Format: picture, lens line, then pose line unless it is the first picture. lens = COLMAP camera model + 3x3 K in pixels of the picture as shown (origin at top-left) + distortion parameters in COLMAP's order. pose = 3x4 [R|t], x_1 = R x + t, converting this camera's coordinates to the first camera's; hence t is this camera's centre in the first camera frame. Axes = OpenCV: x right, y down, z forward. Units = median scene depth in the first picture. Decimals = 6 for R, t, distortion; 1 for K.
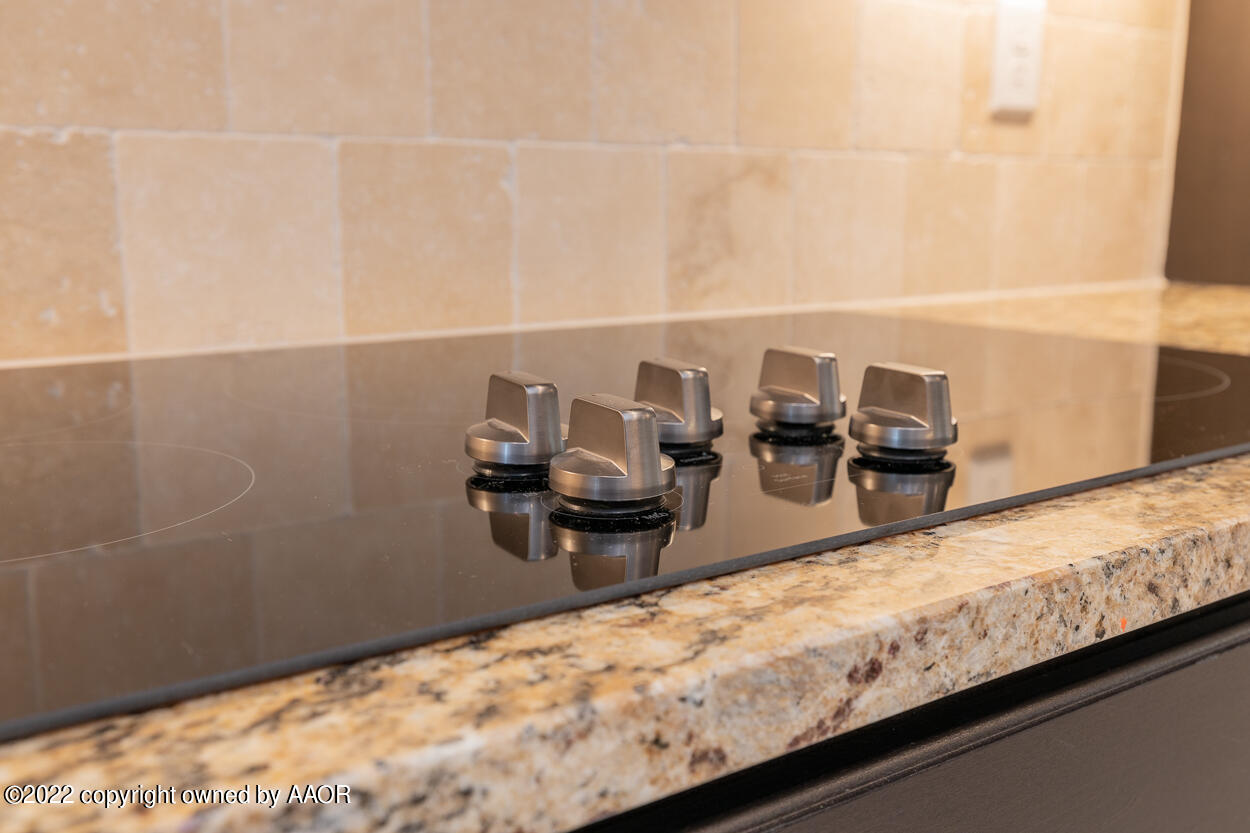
lens RADIAL K [[1203.0, 0, 625.0], [0, 1203.0, 416.5], [0, 0, 1]] dist [-0.002391, 0.010889]
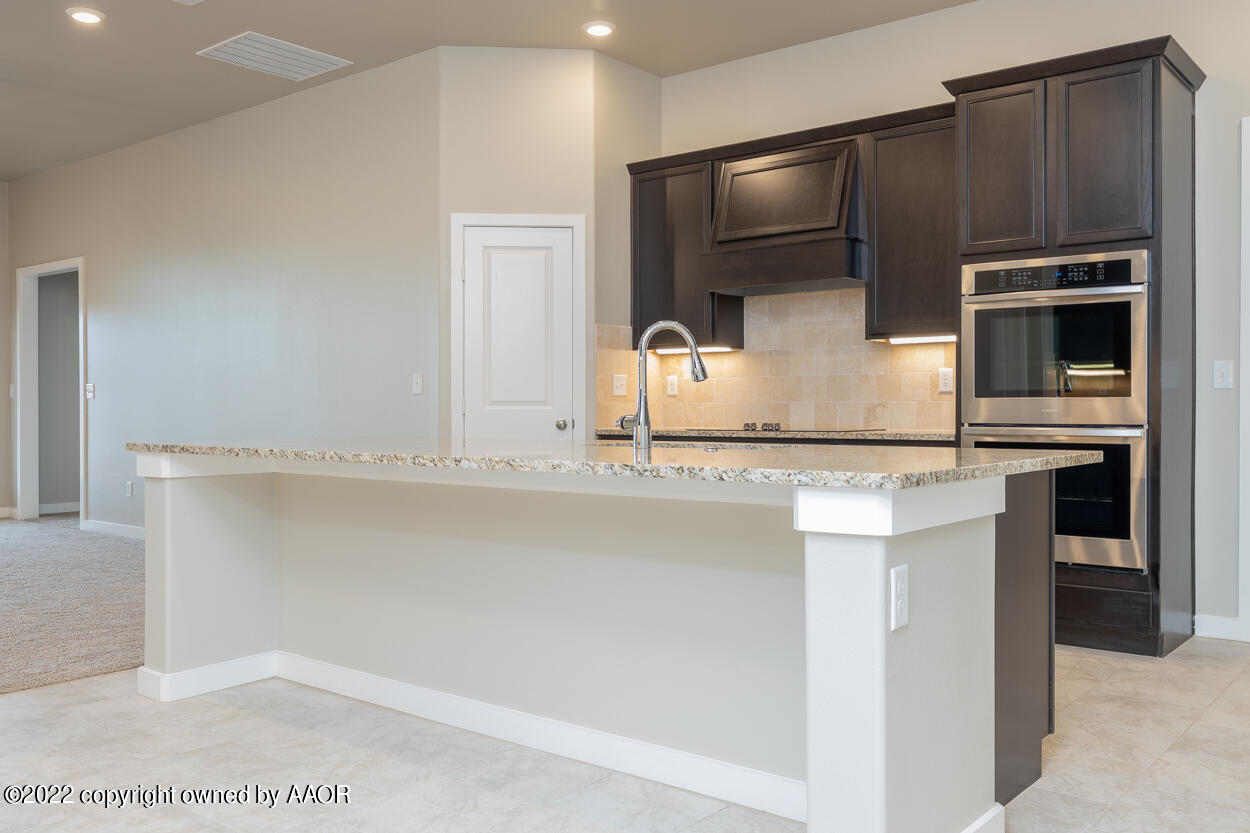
lens RADIAL K [[1074.0, 0, 625.0], [0, 1074.0, 416.5], [0, 0, 1]] dist [-0.004533, -0.001229]
pose [[0.270188, 0.000790, -0.962807, 4.883223], [-0.172080, 0.983938, -0.047482, 0.315205], [0.947305, 0.178509, 0.265984, -1.569653]]
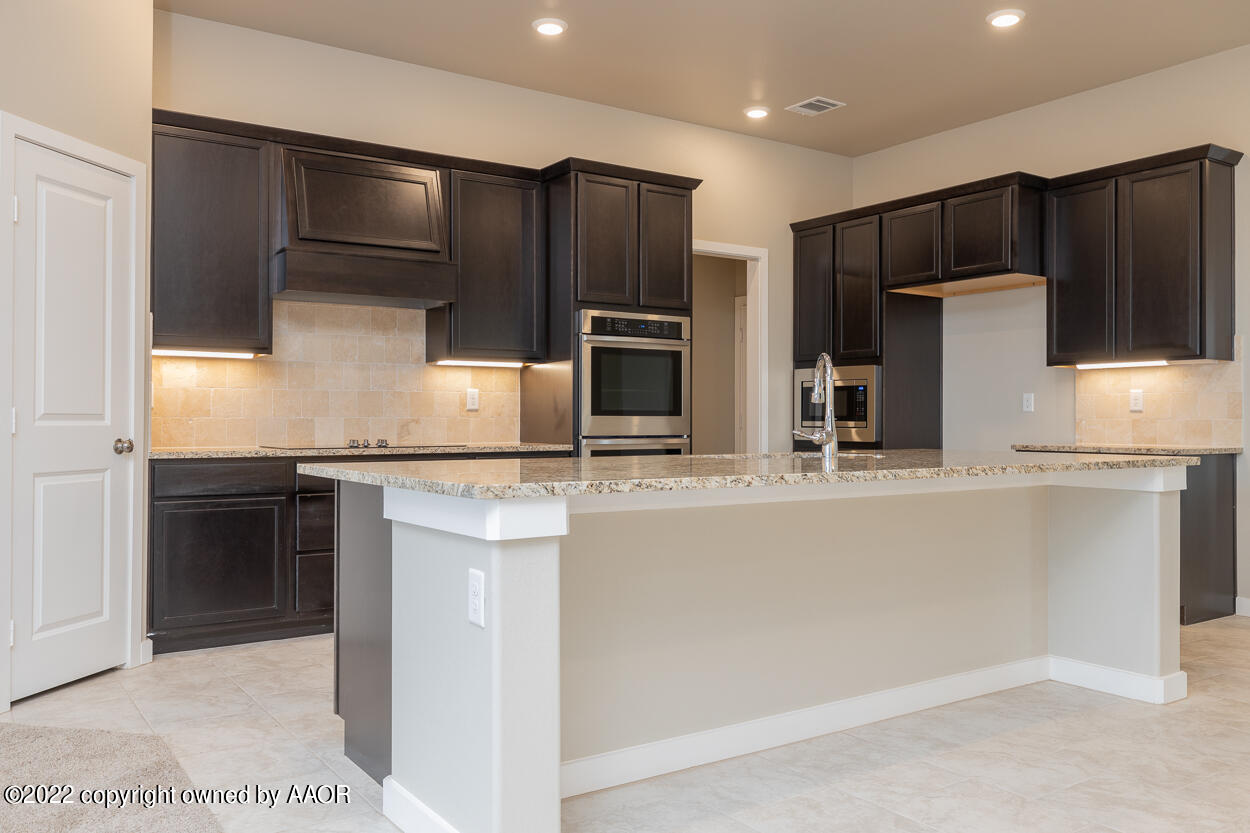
lens RADIAL K [[994.7, 0, 625.0], [0, 994.7, 416.5], [0, 0, 1]] dist [-0.002319, 0.002158]
pose [[0.999867, -0.005961, -0.015199, 1.299419], [0.003011, 0.982331, -0.187125, 0.747113], [0.016046, 0.187054, 0.982218, -4.084979]]
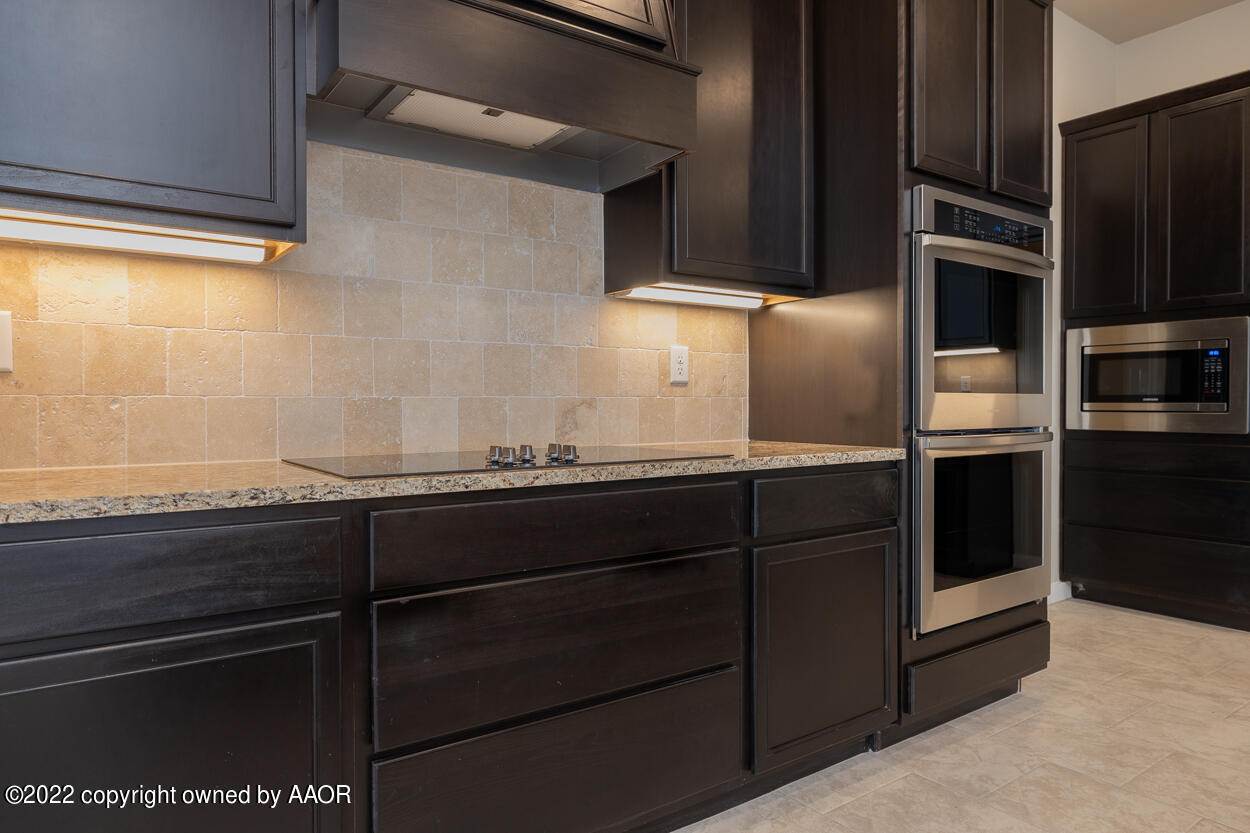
lens RADIAL K [[772.3, 0, 625.0], [0, 772.3, 416.5], [0, 0, 1]] dist [-0.004473, 0.000124]
pose [[0.999938, -0.009706, 0.005399, 0.211294], [0.010479, 0.985557, -0.169019, 0.190387], [-0.003680, 0.169065, 0.985598, -1.080153]]
